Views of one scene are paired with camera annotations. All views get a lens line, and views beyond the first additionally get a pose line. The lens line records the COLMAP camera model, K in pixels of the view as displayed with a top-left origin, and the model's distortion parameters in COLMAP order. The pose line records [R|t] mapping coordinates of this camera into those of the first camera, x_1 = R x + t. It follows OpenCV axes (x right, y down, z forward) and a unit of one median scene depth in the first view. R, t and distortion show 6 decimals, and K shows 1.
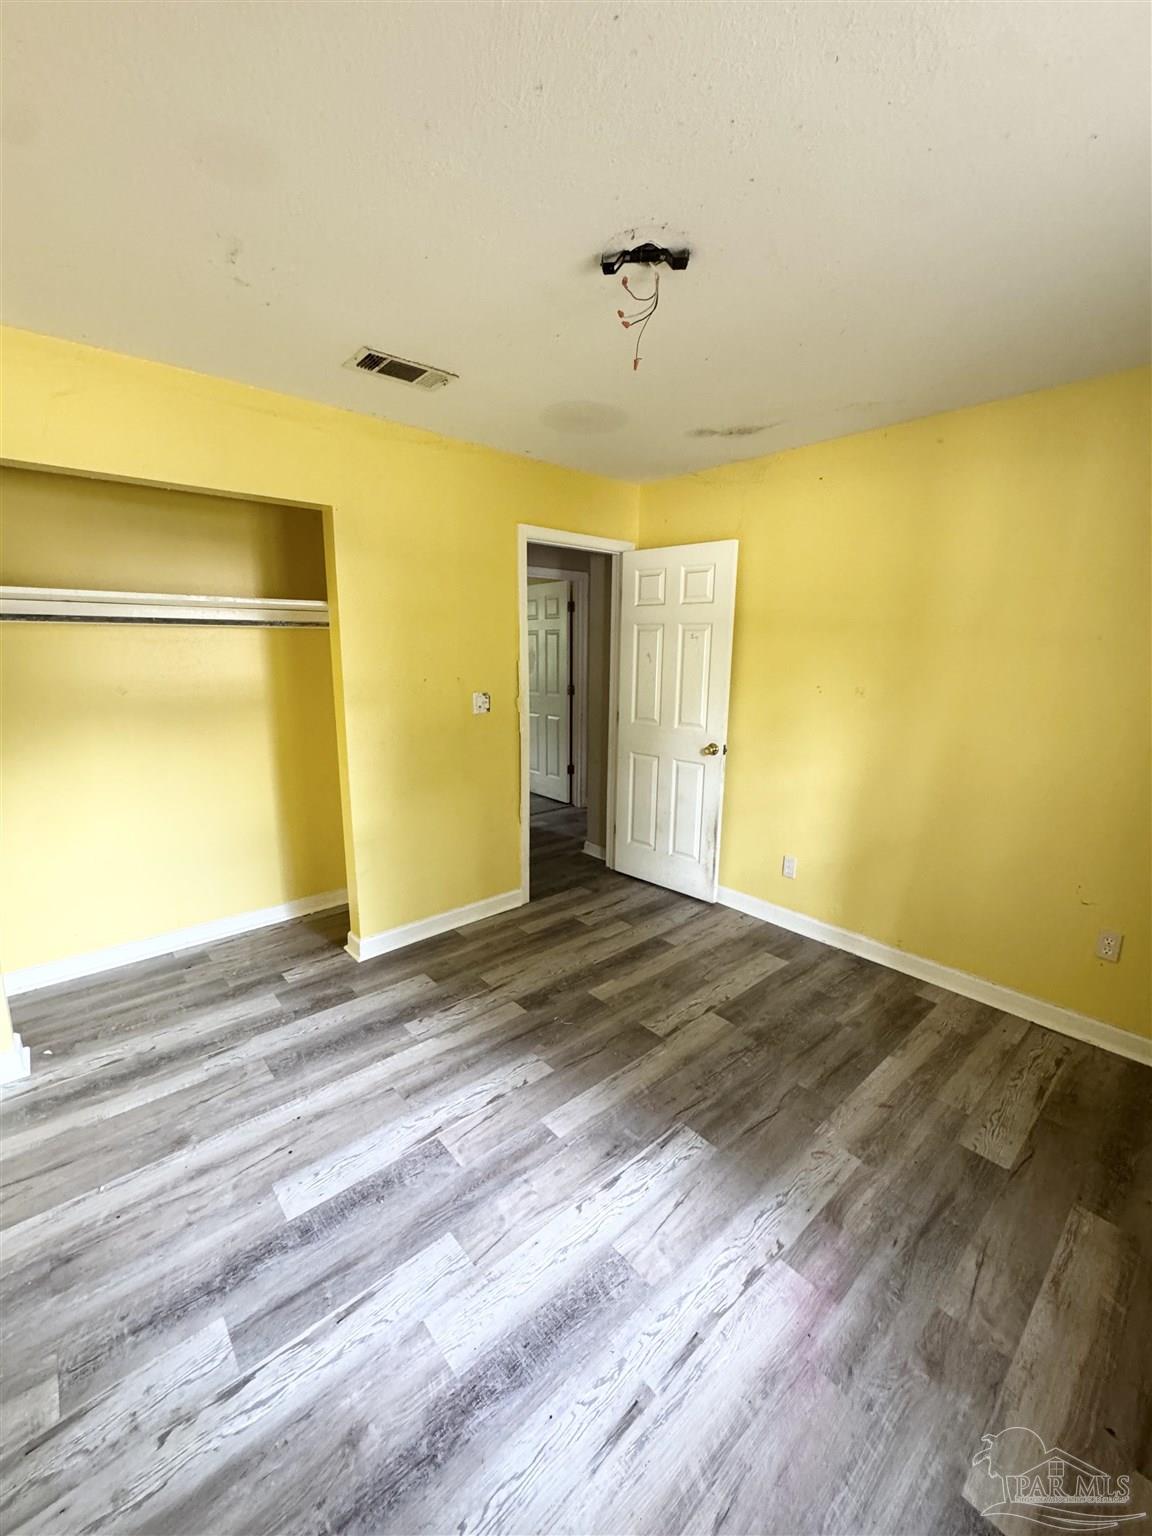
lens RADIAL K [[615.4, 0, 576.0], [0, 615.4, 768.1], [0, 0, 1]] dist [-0.004249, -0.000016]
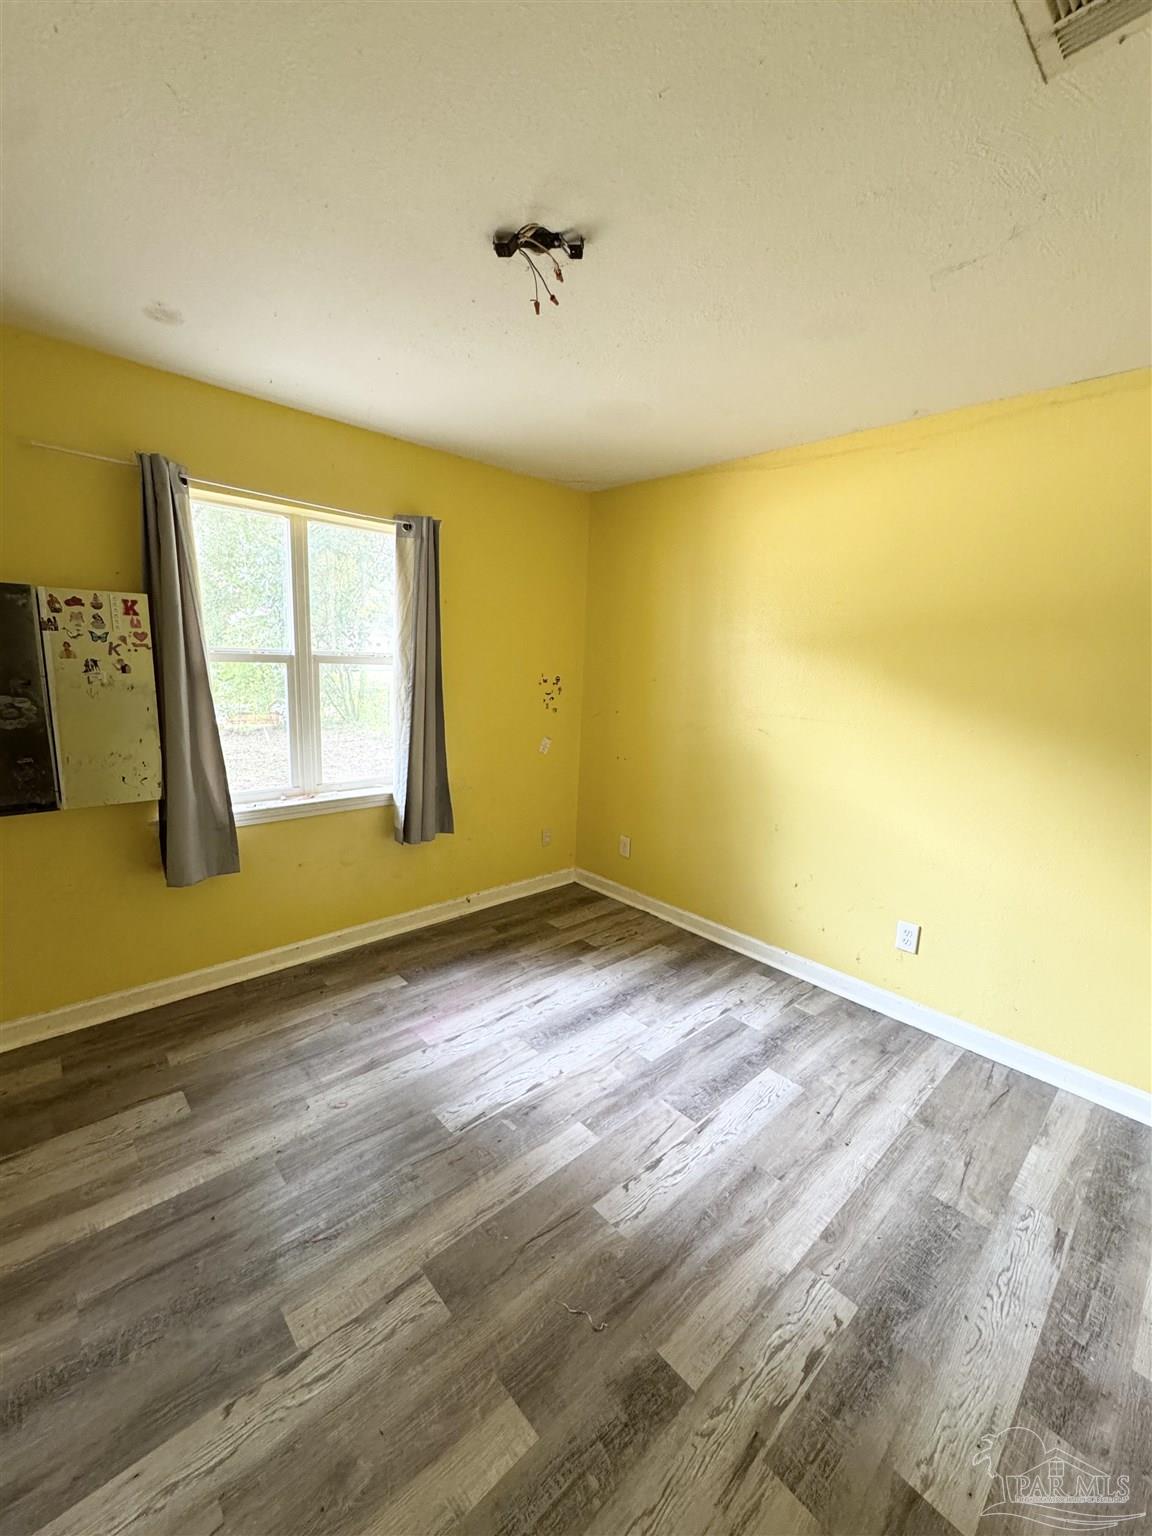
lens RADIAL K [[615.4, 0, 584.6], [0, 615.4, 758.5], [0, 0, 1]] dist [-0.004249, -0.000016]
pose [[-0.998163, -0.043015, -0.042677, 0.034786], [-0.055330, 0.934167, 0.352522, -0.336939], [0.024703, 0.354235, -0.934830, 1.737017]]
